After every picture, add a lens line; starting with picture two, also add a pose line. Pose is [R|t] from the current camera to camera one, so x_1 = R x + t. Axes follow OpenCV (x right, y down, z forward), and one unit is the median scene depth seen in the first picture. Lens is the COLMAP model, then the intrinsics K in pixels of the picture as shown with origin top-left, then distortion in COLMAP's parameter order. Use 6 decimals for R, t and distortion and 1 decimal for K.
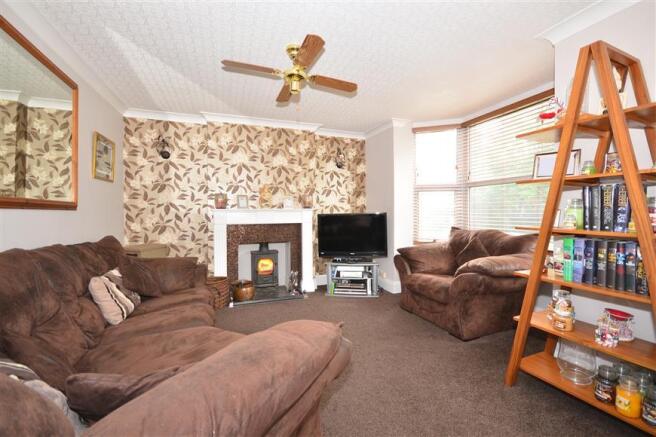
lens RADIAL K [[291.5, 0, 329.0], [0, 291.5, 217.6], [0, 0, 1]] dist [0.010345, -0.000800]
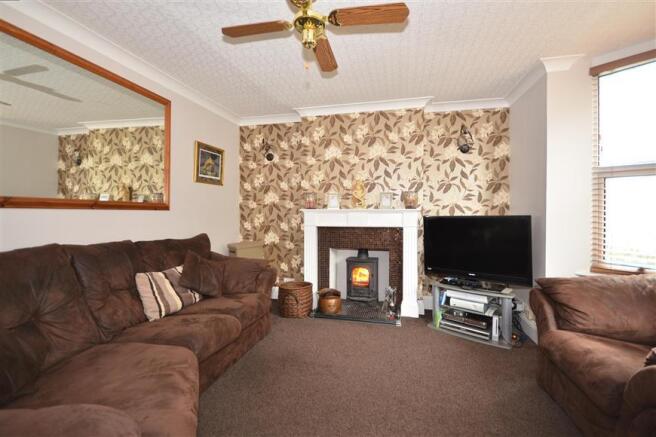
lens RADIAL K [[291.5, 0, 329.9], [0, 291.5, 216.2], [0, 0, 1]] dist [0.010345, -0.000800]
pose [[0.834942, 0.013777, -0.550165, 0.180592], [-0.017102, 0.999853, -0.000918, -0.007211], [0.550072, 0.010175, 0.835055, 0.243801]]
